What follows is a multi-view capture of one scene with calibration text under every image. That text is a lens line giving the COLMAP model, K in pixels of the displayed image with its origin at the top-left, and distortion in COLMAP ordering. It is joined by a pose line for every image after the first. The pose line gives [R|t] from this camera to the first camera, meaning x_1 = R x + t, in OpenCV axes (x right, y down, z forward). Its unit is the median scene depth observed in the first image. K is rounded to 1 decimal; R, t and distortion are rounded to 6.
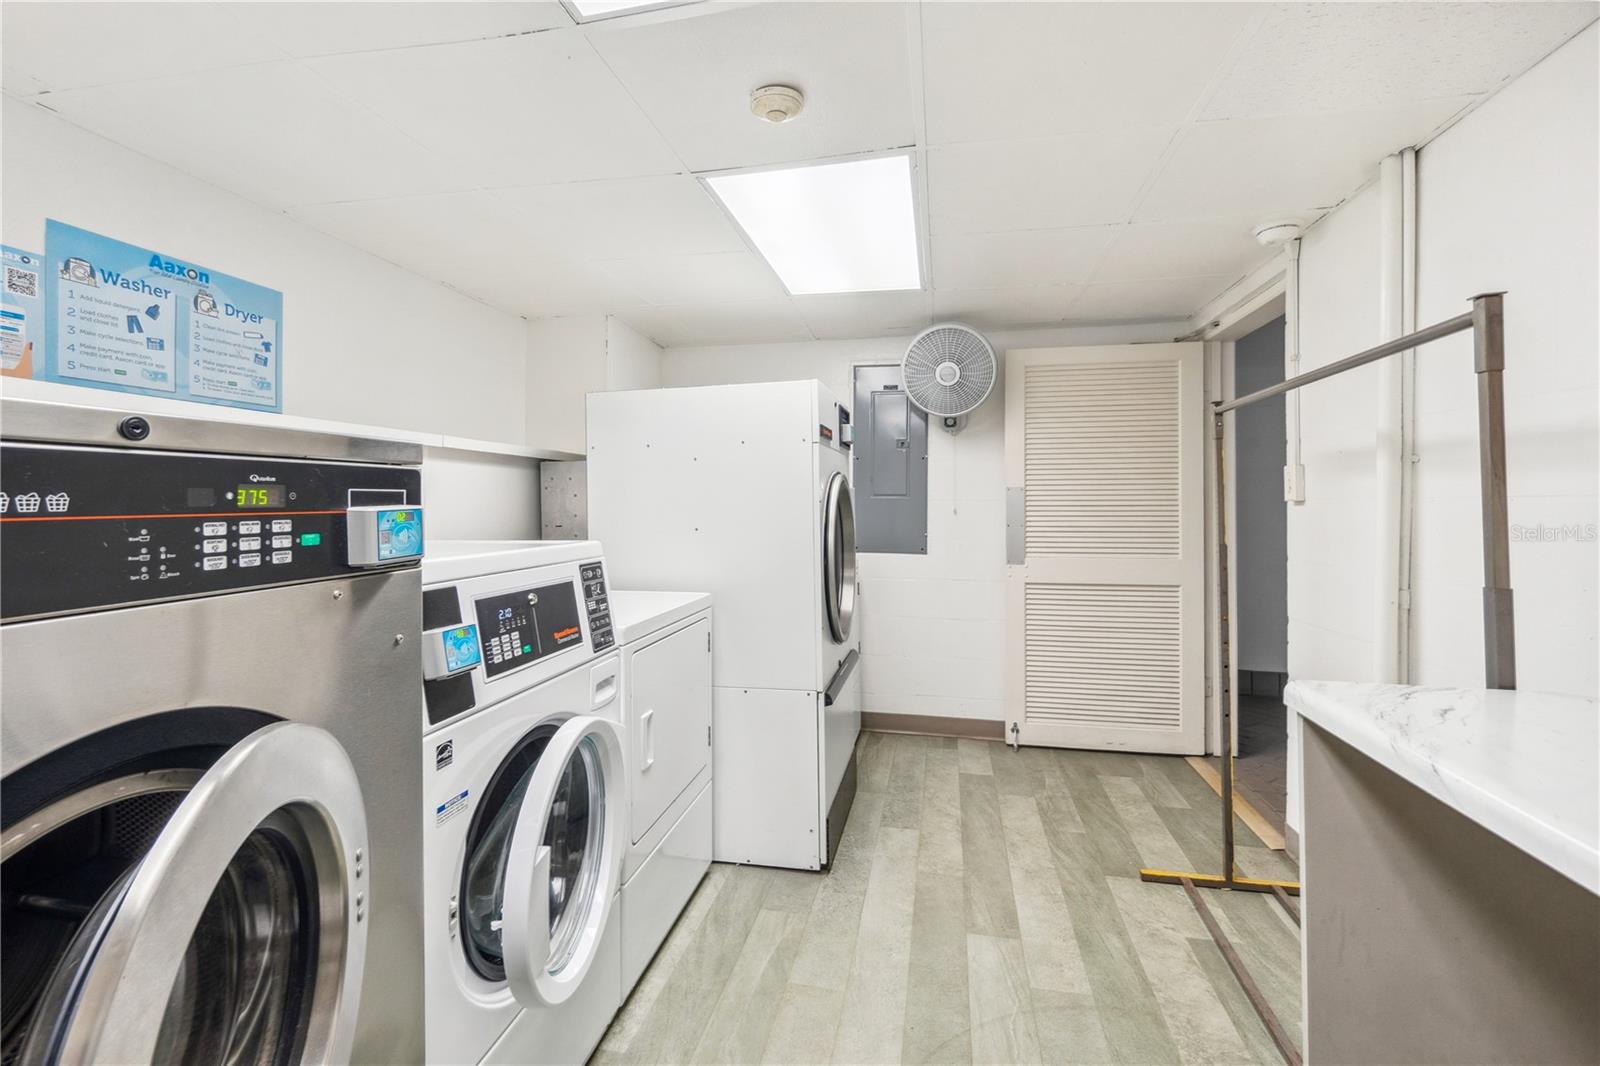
lens RADIAL K [[713.4, 0, 797.2], [0, 713.4, 501.4], [0, 0, 1]] dist [-0.000448, 0.000239]
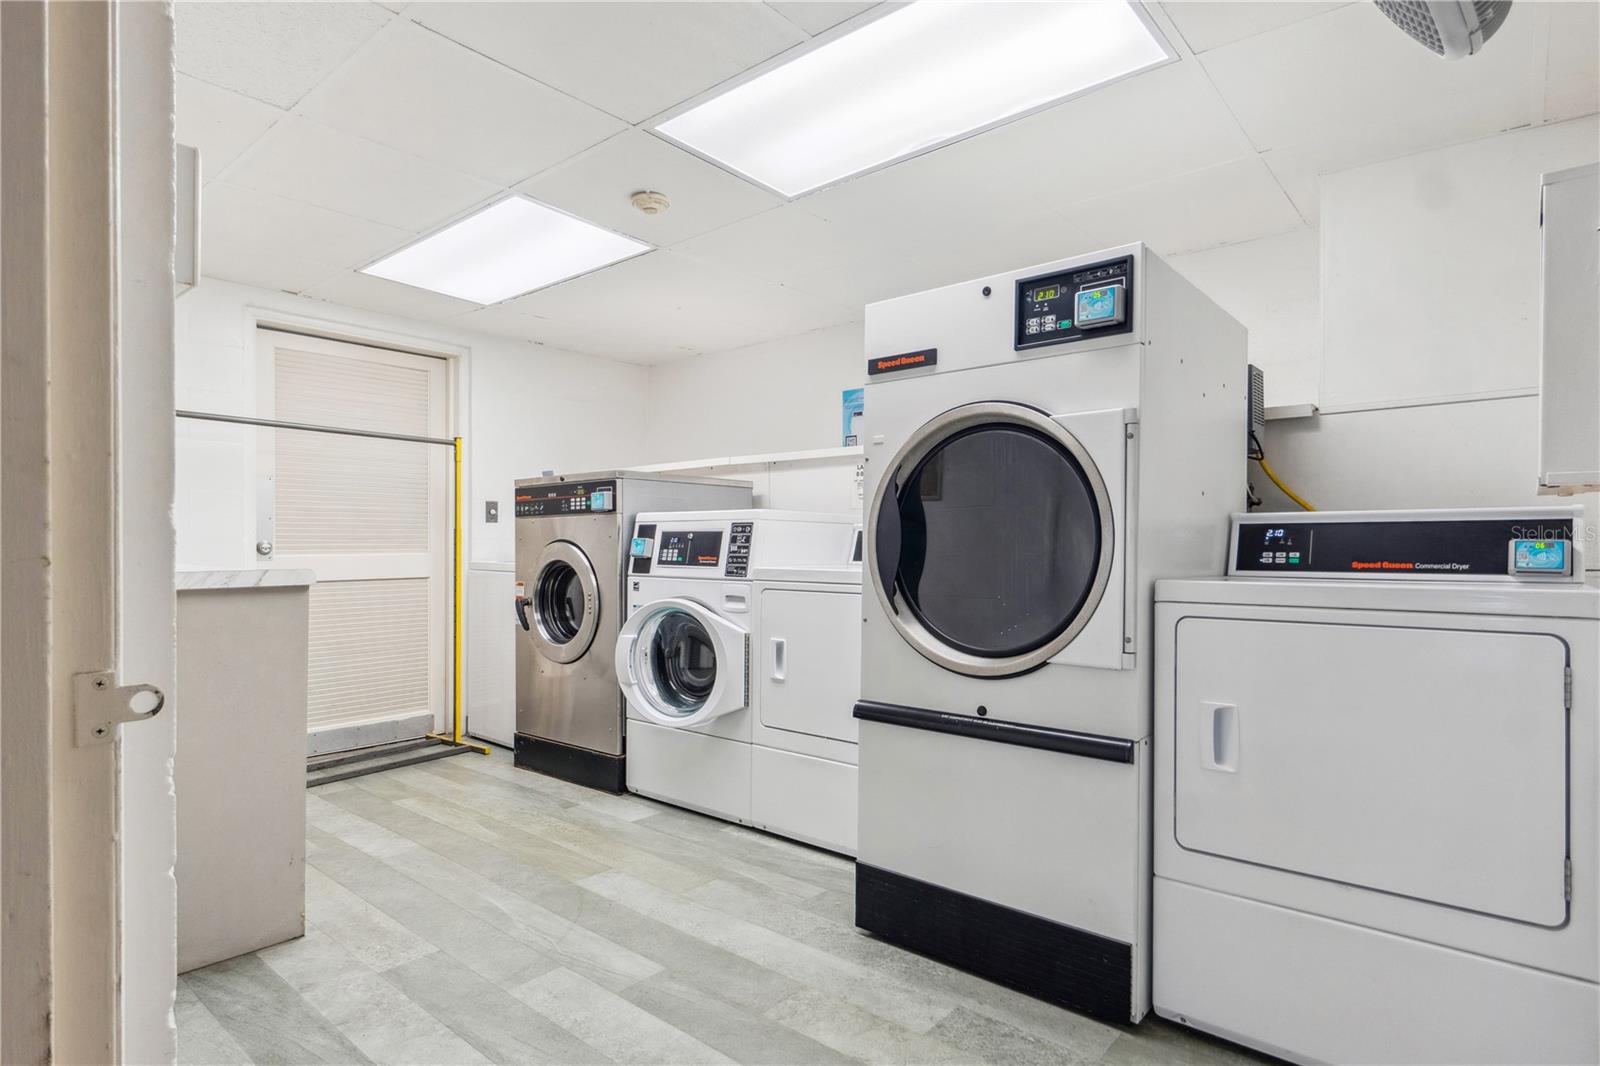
lens RADIAL K [[820.2, 0, 802.3], [0, 820.2, 553.5], [0, 0, 1]] dist [-0.004265, -0.000211]
pose [[-0.473697, 0.005101, -0.880673, 1.244379], [-0.000341, 0.999982, 0.005975, 0.143954], [0.880688, 0.003131, -0.473687, 1.975617]]
